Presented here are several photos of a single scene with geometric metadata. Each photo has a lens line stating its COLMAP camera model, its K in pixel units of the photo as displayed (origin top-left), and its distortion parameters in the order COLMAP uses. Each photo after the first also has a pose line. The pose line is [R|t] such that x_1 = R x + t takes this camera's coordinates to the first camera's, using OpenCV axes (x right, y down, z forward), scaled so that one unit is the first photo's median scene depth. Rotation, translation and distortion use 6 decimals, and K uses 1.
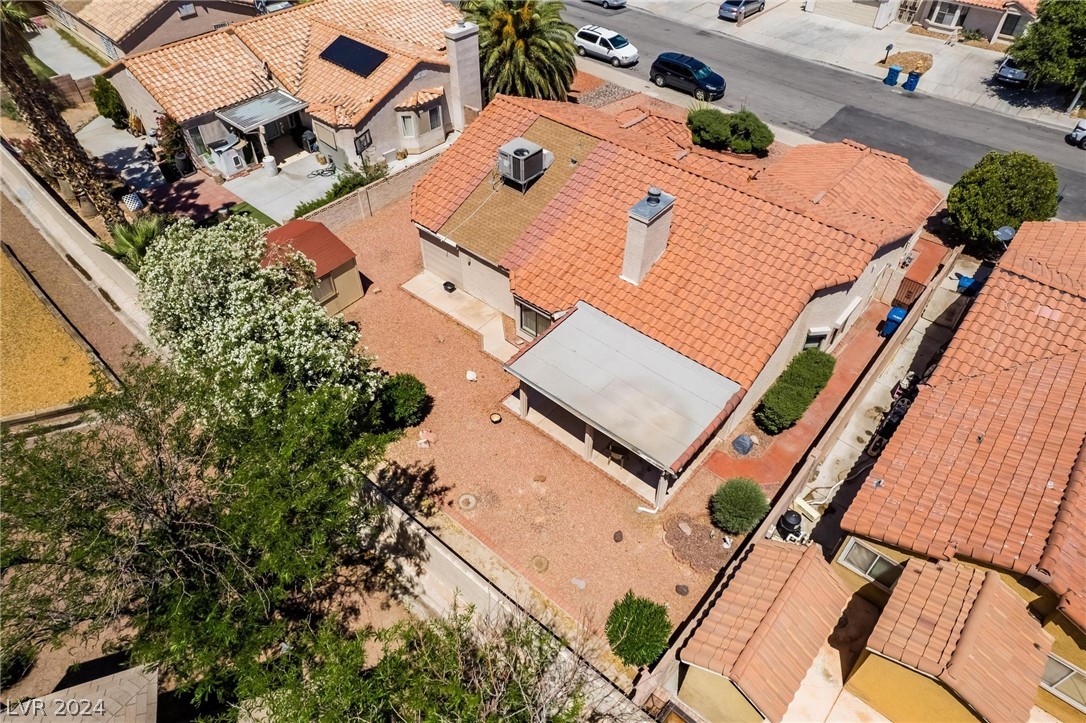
lens RADIAL K [[690.2, 0, 539.4], [0, 690.2, 371.6], [0, 0, 1]] dist [-0.078898, 0.069180]
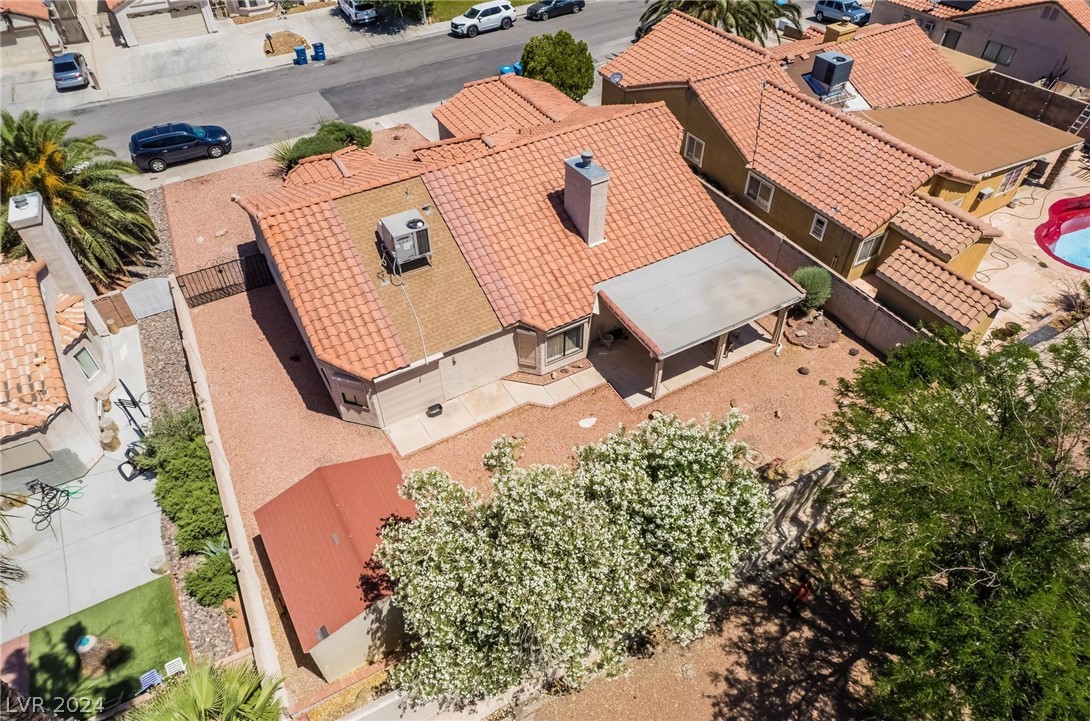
lens RADIAL K [[699.7, 0, 543.8], [0, 699.7, 366.5], [0, 0, 1]] dist [-0.076546, 0.070185]
pose [[0.330731, -0.667548, 0.667081, -0.493499], [0.677956, 0.659786, 0.324126, -0.275671], [-0.656501, 0.345053, 0.670780, 0.273336]]
